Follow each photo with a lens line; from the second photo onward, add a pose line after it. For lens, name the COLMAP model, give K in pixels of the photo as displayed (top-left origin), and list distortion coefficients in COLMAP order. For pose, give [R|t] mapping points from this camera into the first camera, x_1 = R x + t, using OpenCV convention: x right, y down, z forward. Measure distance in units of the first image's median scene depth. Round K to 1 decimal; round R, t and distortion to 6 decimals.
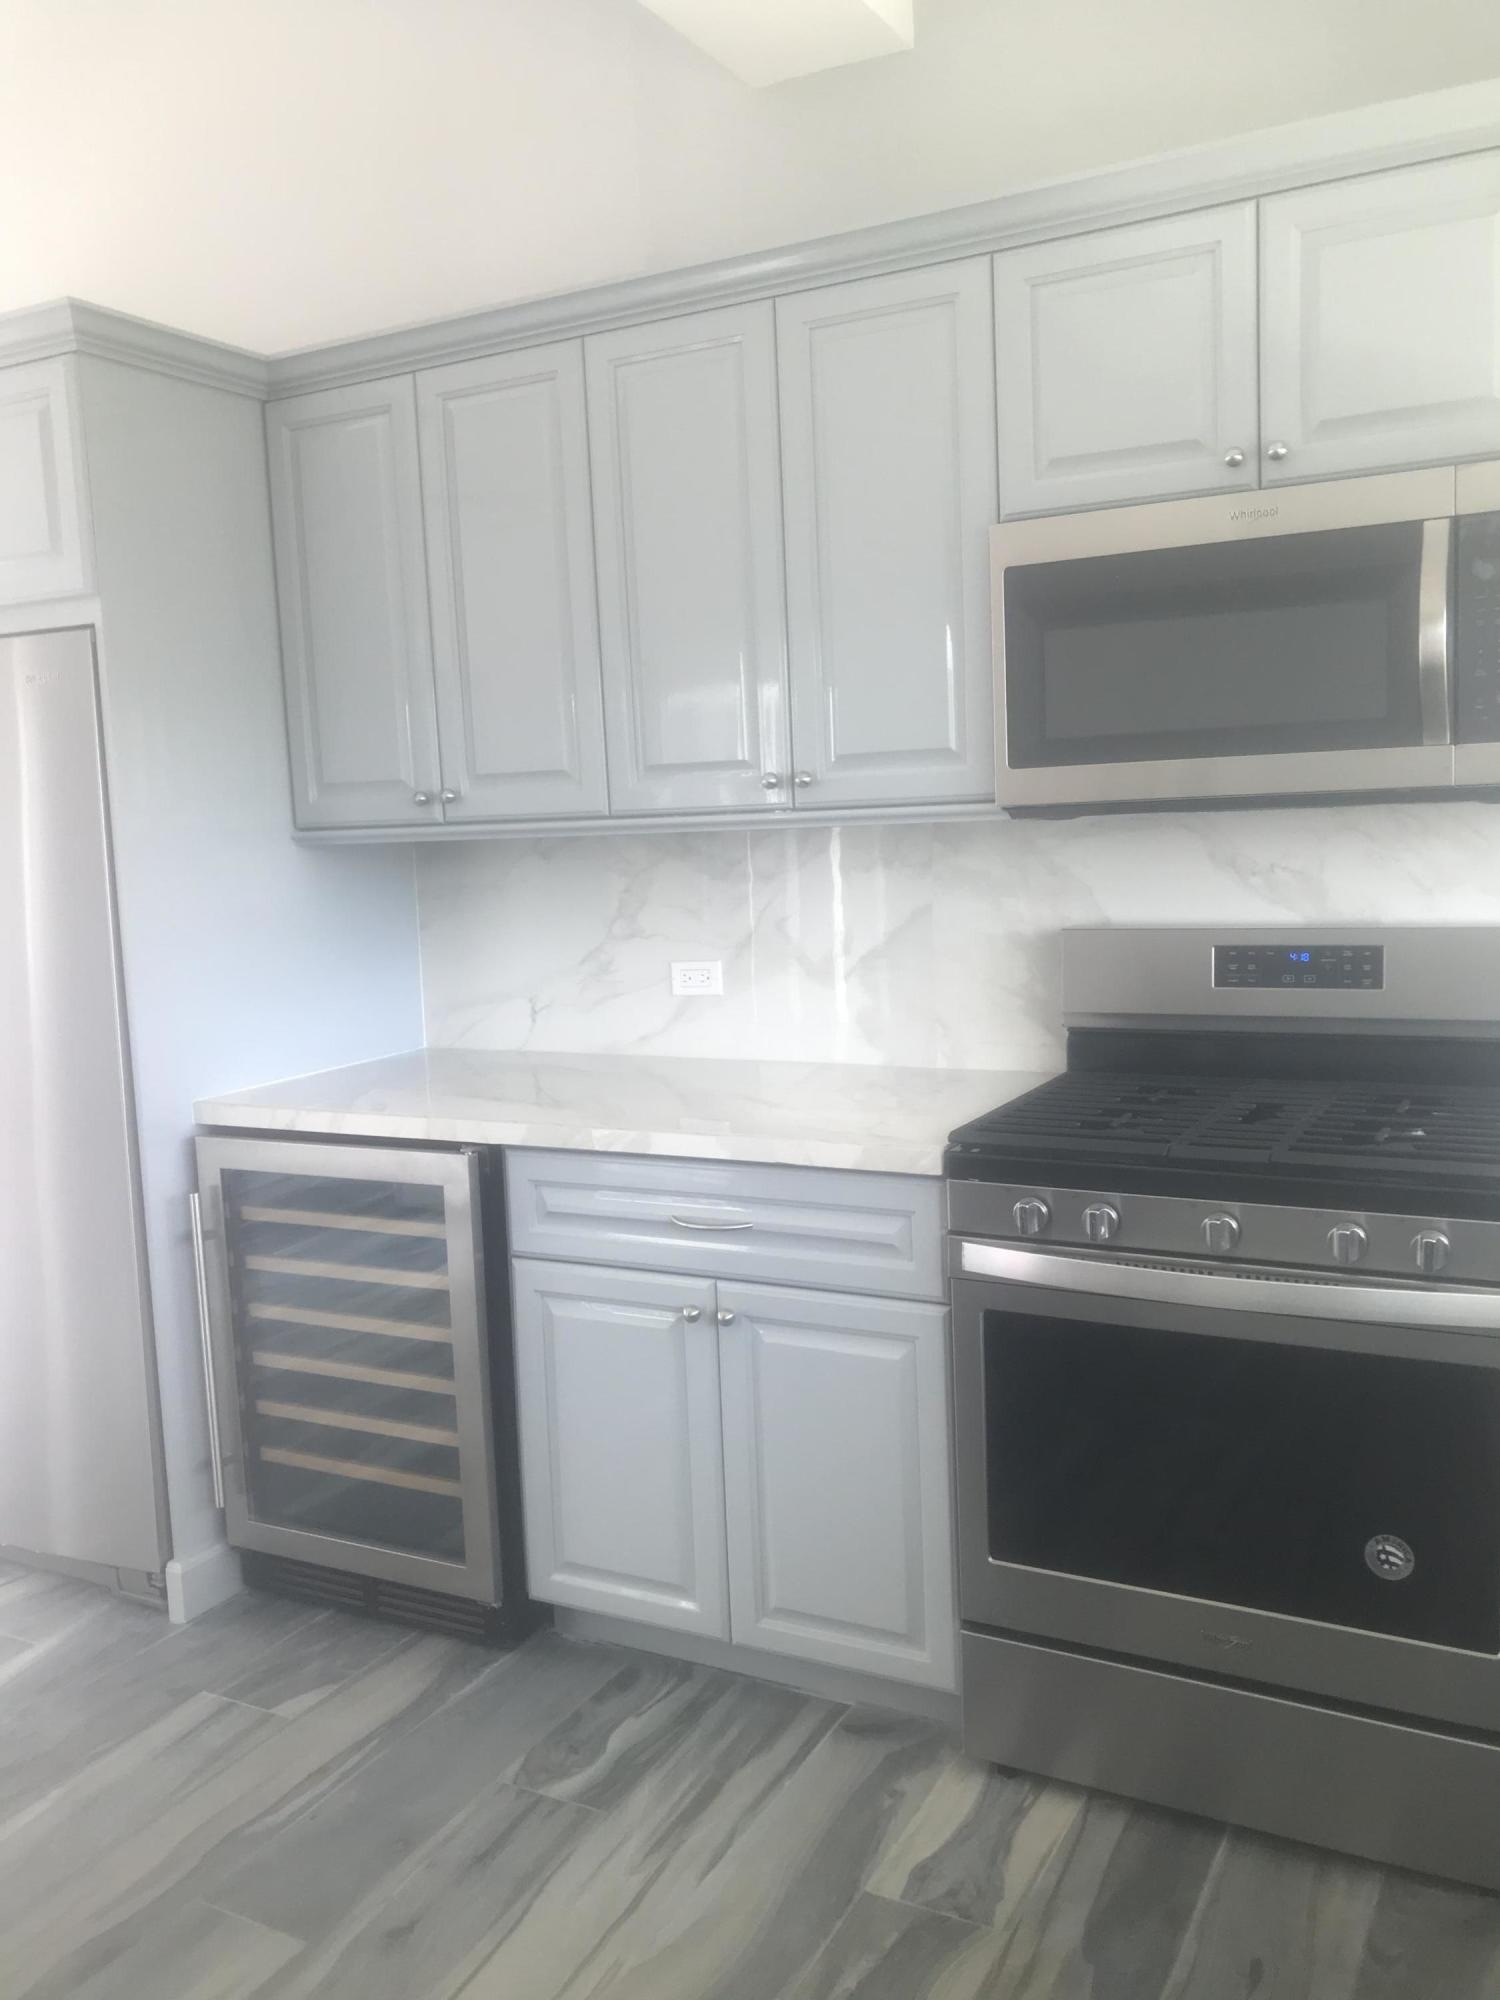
lens RADIAL K [[1657.5, 0, 750.0], [0, 1657.5, 1000.0], [0, 0, 1]] dist [0.024433, -0.006200]
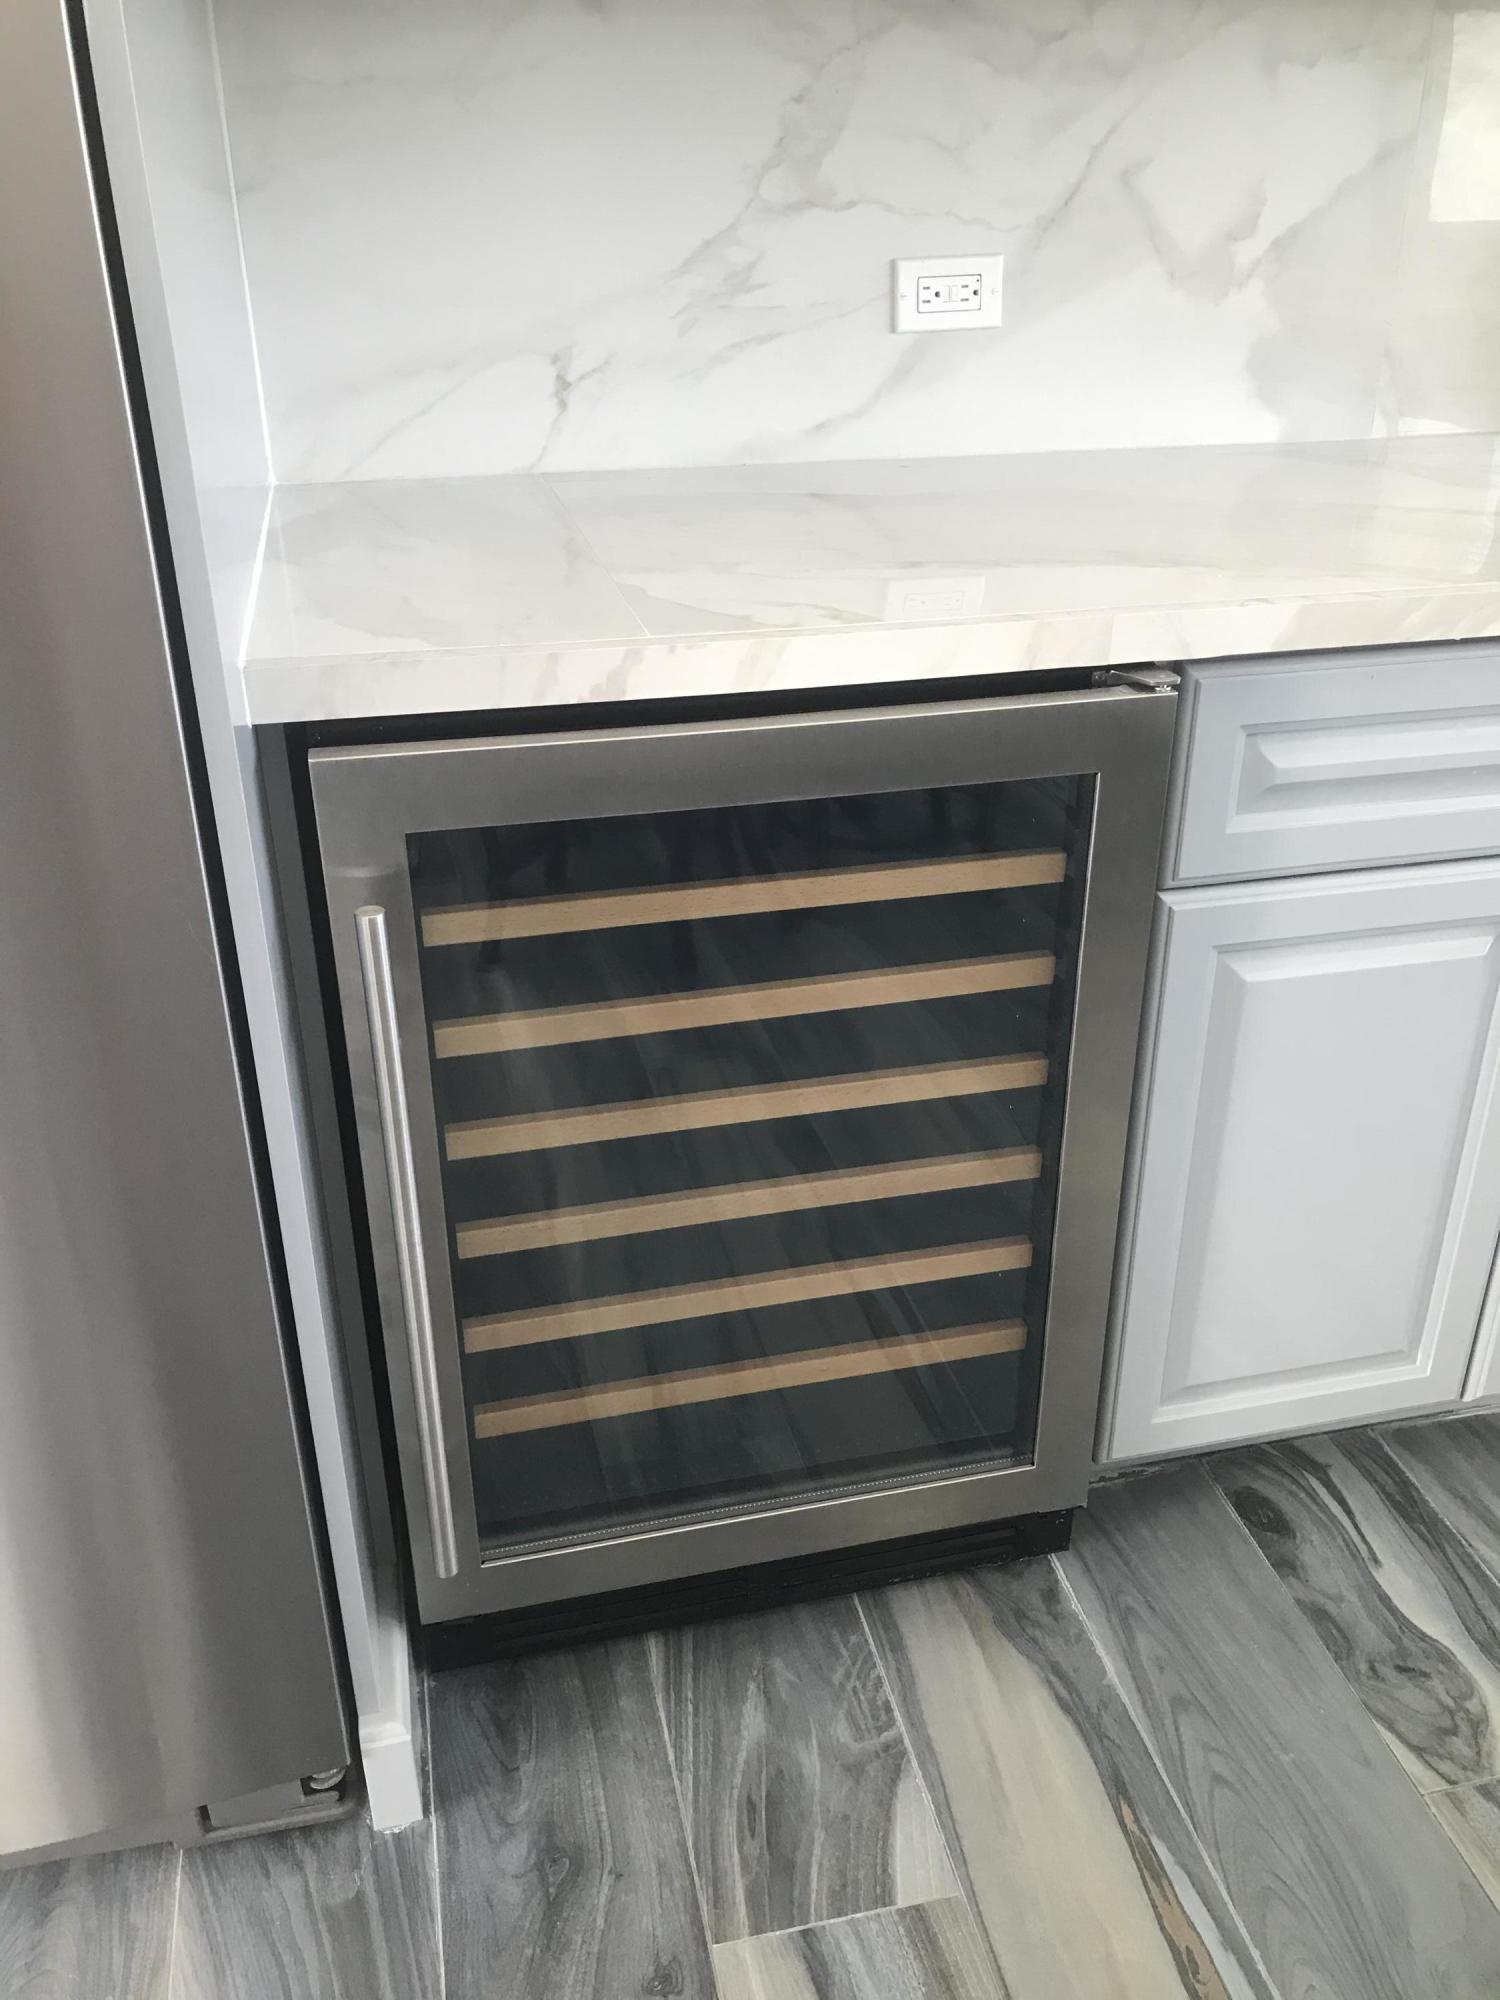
lens RADIAL K [[1657.5, 0, 750.0], [0, 1657.5, 1000.0], [0, 0, 1]] dist [0.024433, -0.006200]
pose [[0.755675, -0.262172, 0.600184, -0.466494], [0.048617, 0.936312, 0.347788, 0.009814], [-0.653140, -0.233635, 0.720294, 0.637342]]
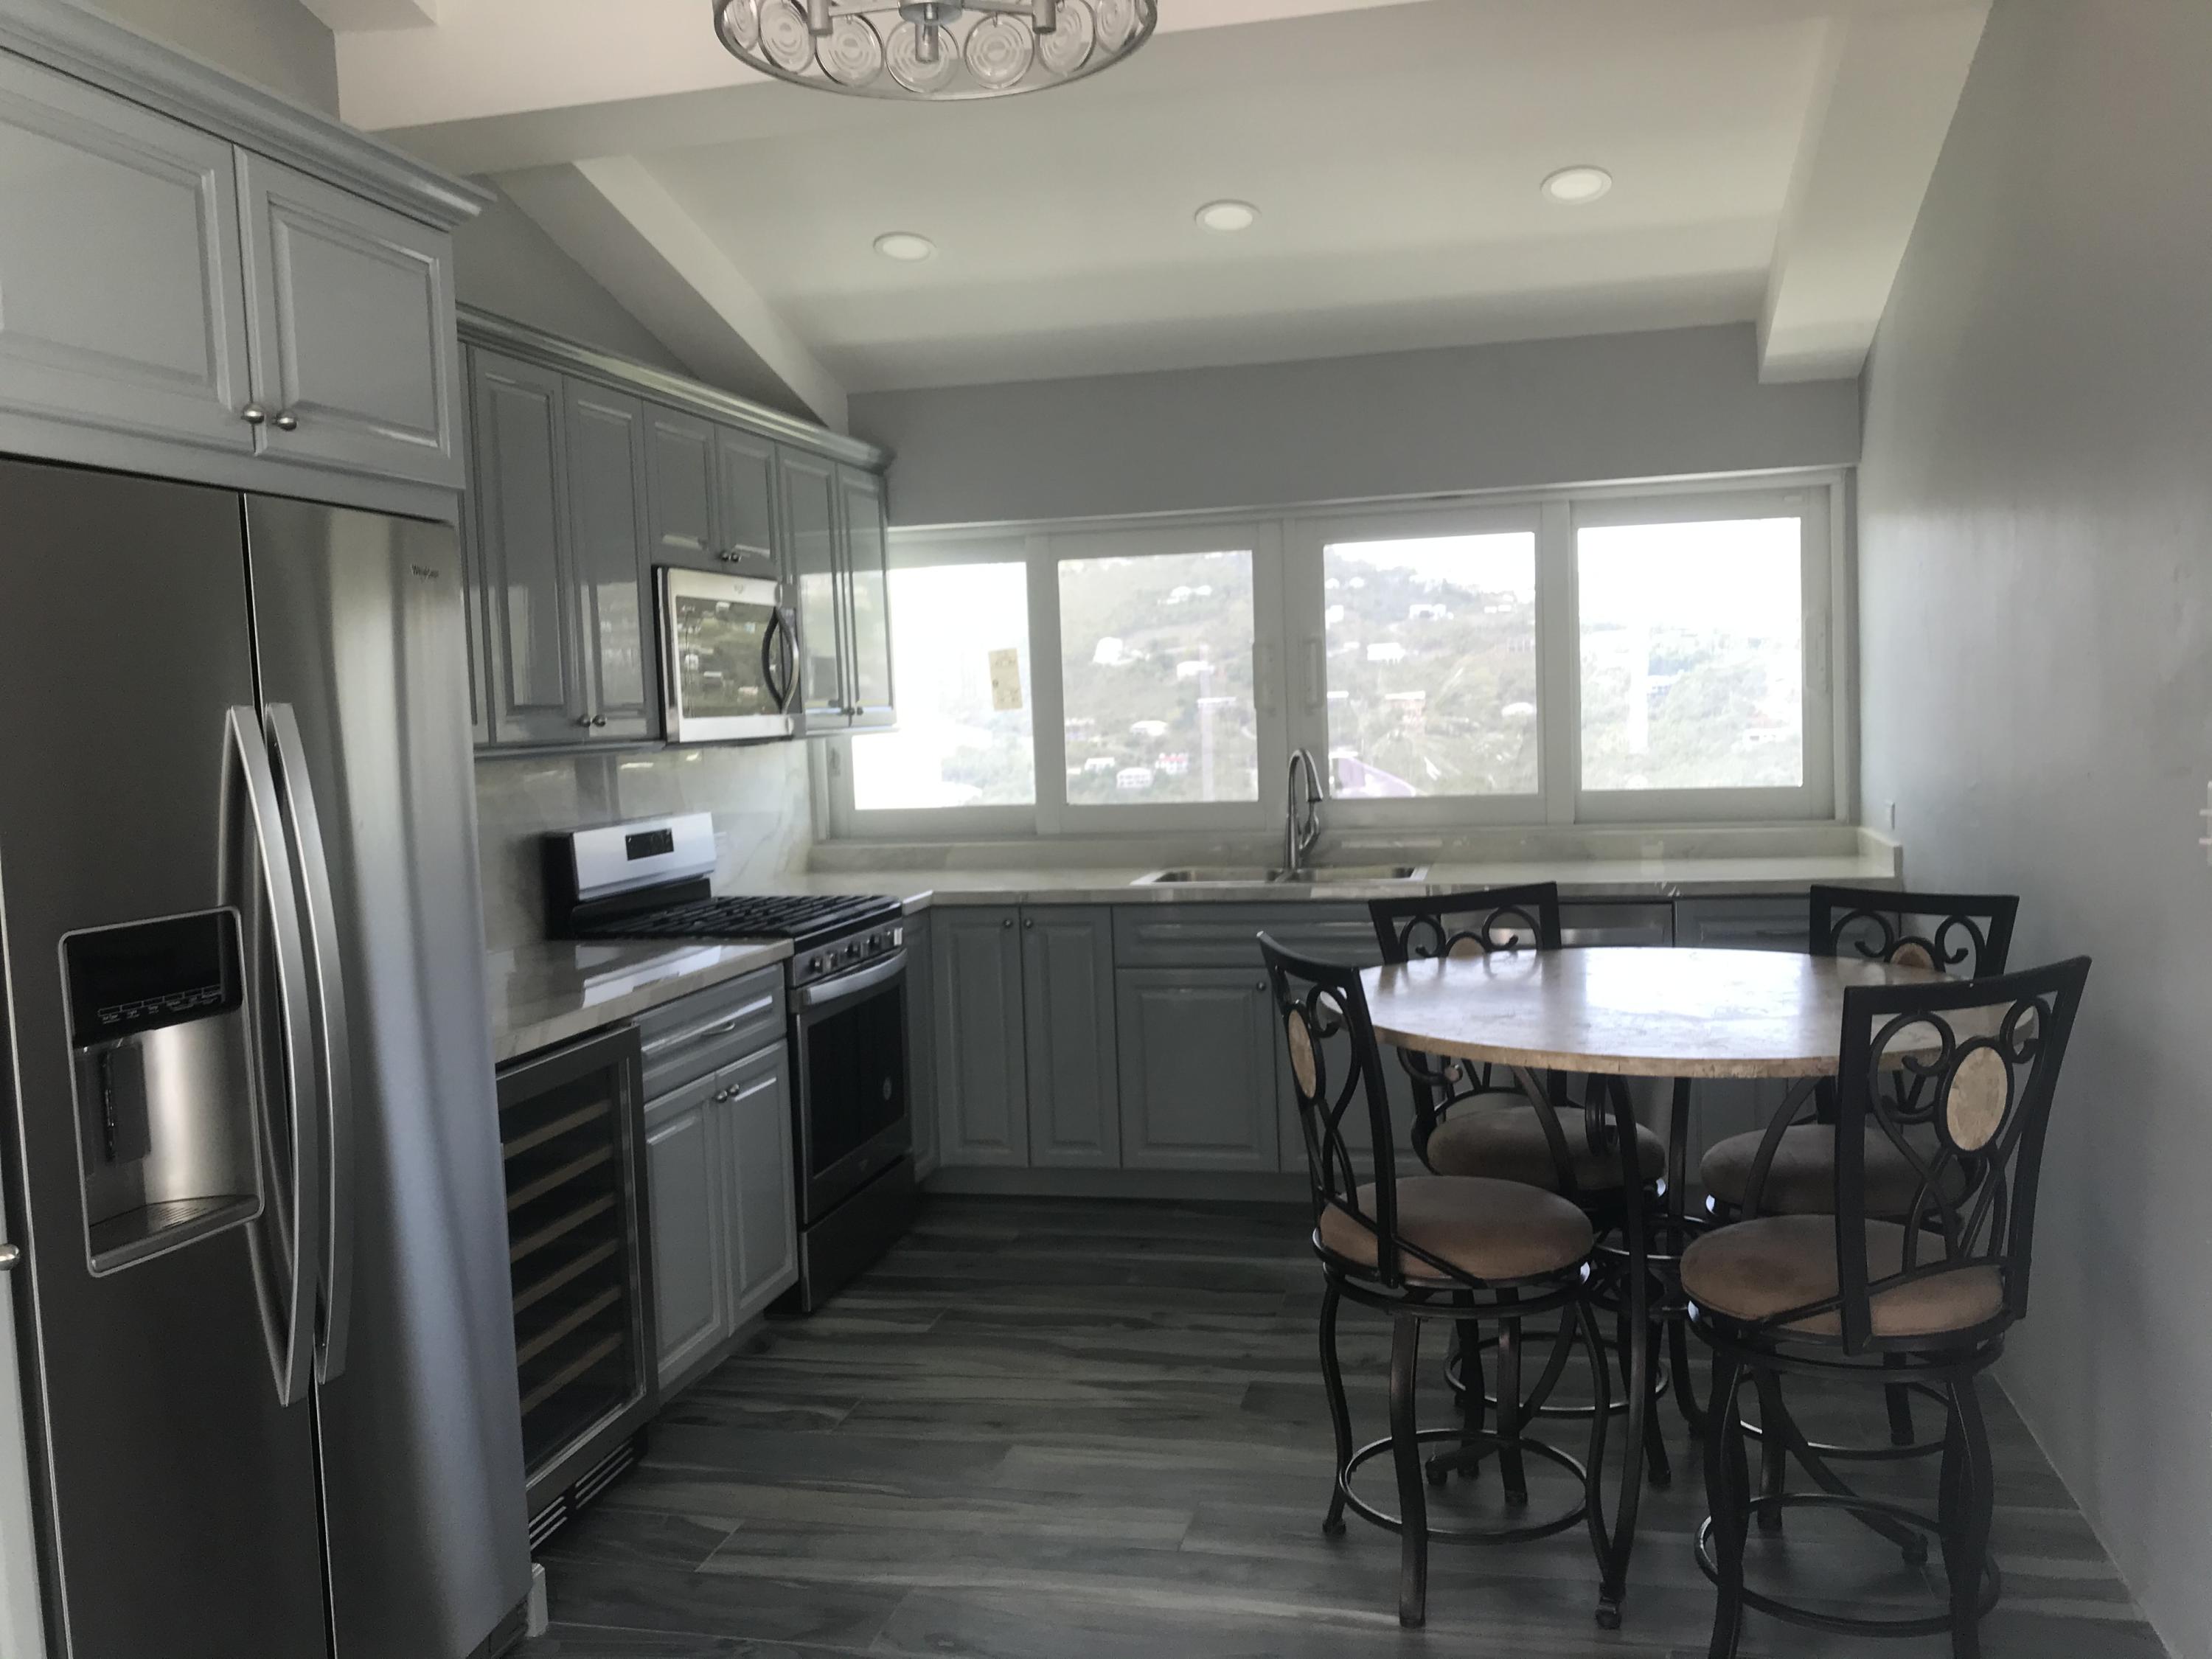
lens RADIAL K [[1833.2, 0, 1106.0], [0, 1833.2, 829.5], [0, 0, 1]] dist [0.024433, -0.006200]
pose [[-0.263461, -0.014107, 0.964567, -1.317028], [0.160876, 0.985248, 0.058351, -0.057349], [-0.951161, 0.170549, -0.257305, 0.860461]]
